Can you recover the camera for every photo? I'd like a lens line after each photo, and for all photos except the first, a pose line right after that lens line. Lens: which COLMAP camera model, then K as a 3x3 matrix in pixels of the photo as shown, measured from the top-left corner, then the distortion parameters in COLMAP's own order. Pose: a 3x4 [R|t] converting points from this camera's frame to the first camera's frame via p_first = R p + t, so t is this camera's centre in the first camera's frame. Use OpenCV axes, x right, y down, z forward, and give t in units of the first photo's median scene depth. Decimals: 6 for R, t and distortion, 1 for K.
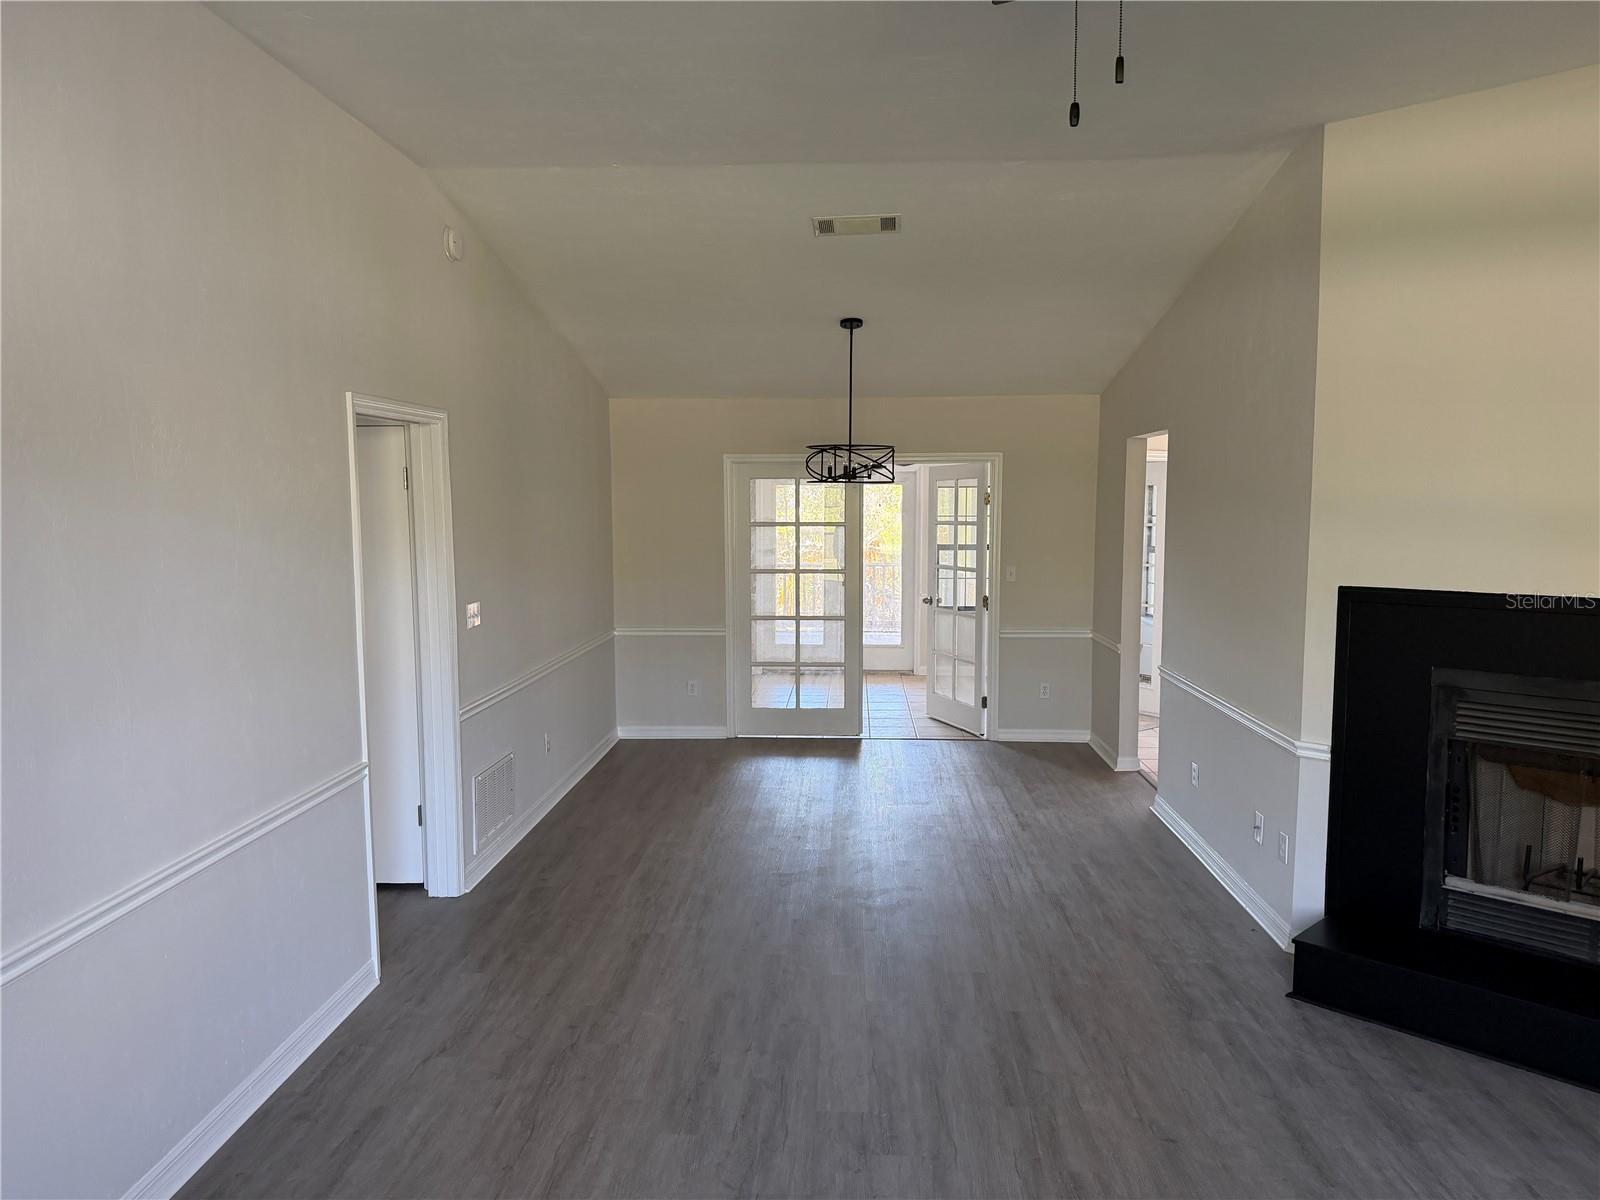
lens RADIAL K [[1126.1, 0, 799.5], [0, 1126.1, 610.4], [0, 0, 1]] dist [0.001820, -0.034514]
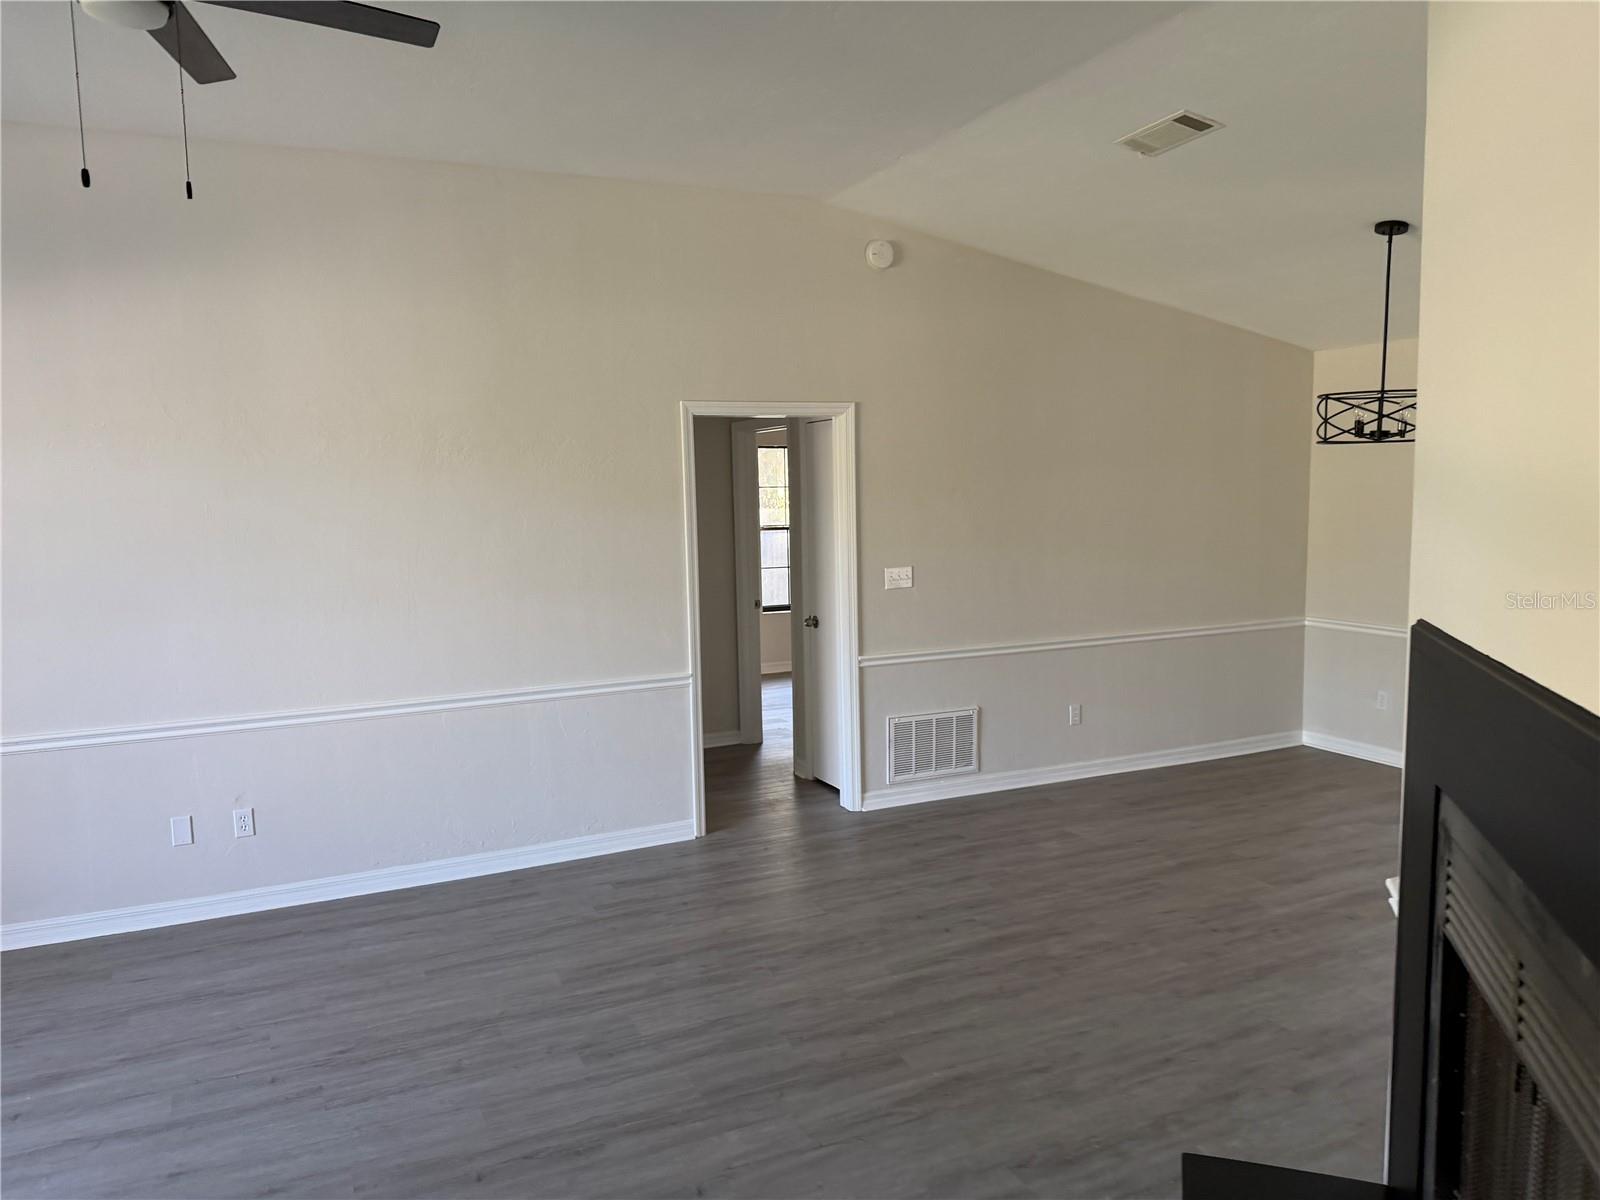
lens RADIAL K [[1130.2, 0, 798.2], [0, 1130.2, 603.5], [0, 0, 1]] dist [0.042547, -0.063194]
pose [[0.450299, 0.087156, -0.888614, 0.767191], [-0.069670, 0.995620, 0.062347, -0.038080], [0.890156, 0.033835, 0.454398, 0.439075]]
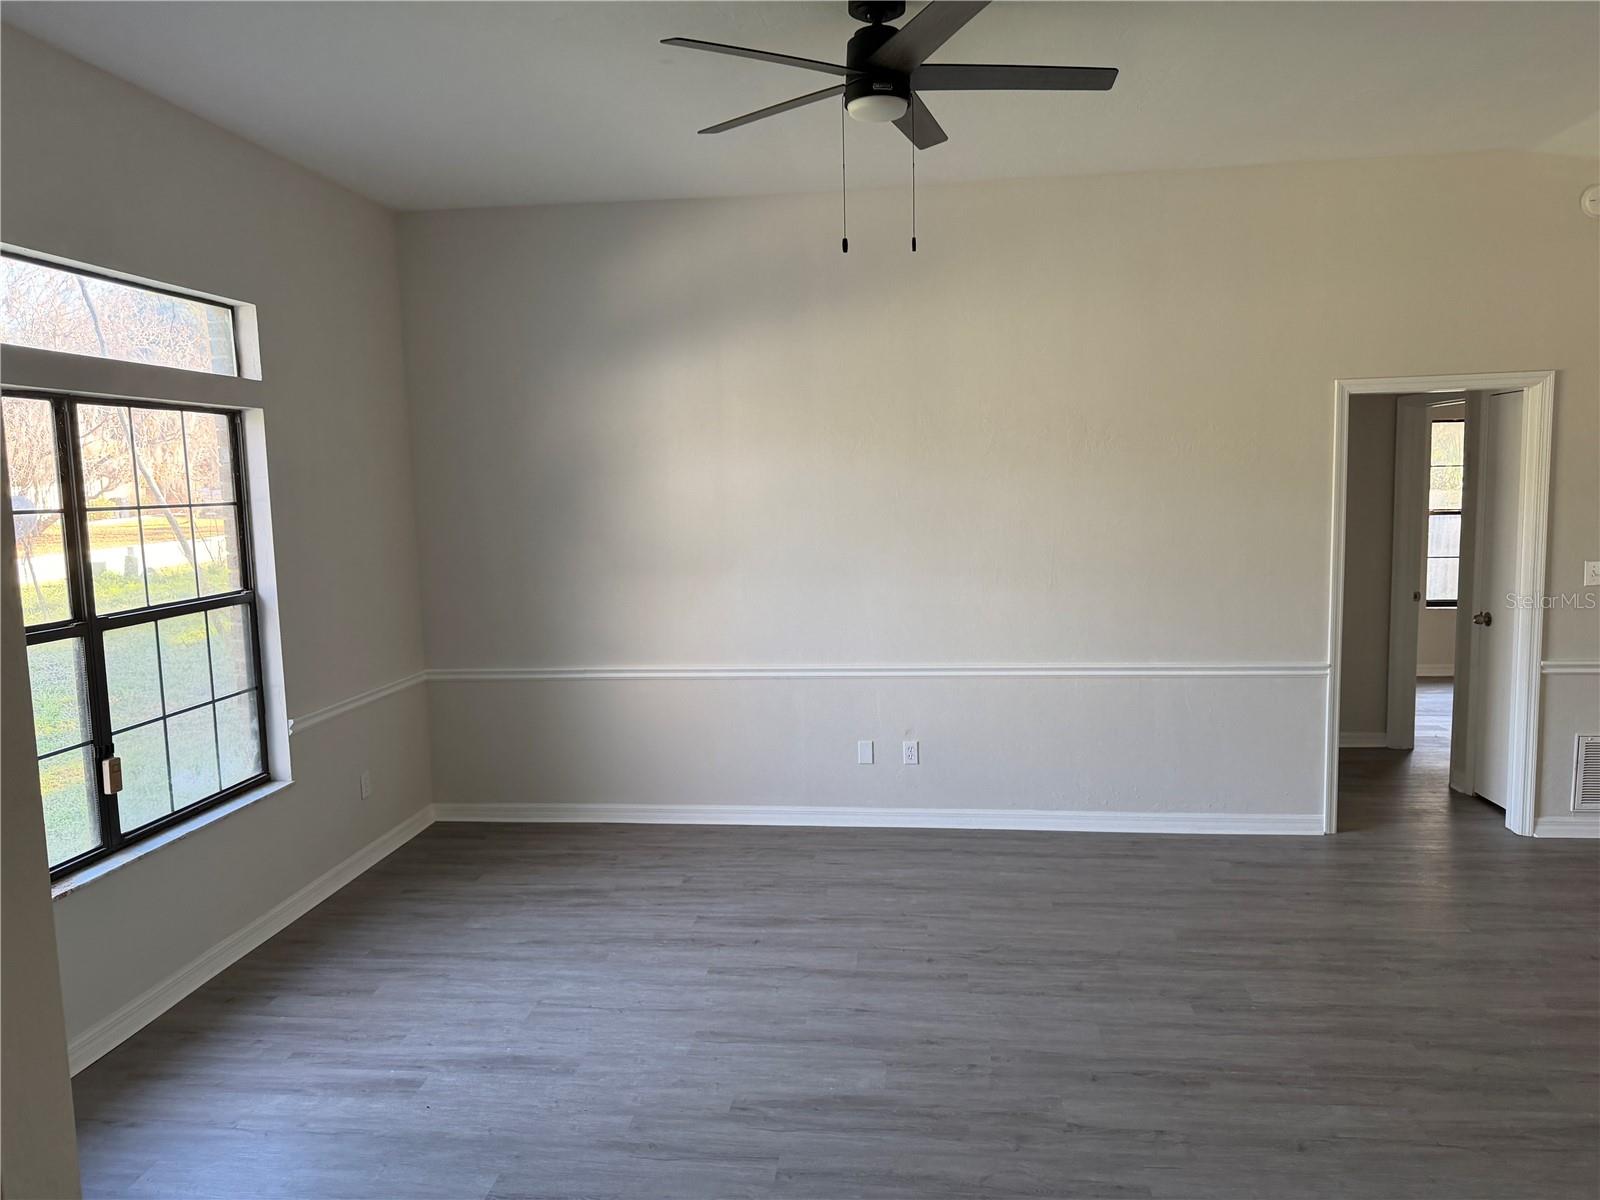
lens RADIAL K [[1130.2, 0, 798.2], [0, 1130.2, 603.5], [0, 0, 1]] dist [0.042547, -0.063194]
pose [[-0.074181, 0.114535, -0.990646, 0.849638], [-0.075362, 0.989898, 0.120092, -0.040917], [0.994393, 0.083565, -0.064801, 0.413427]]
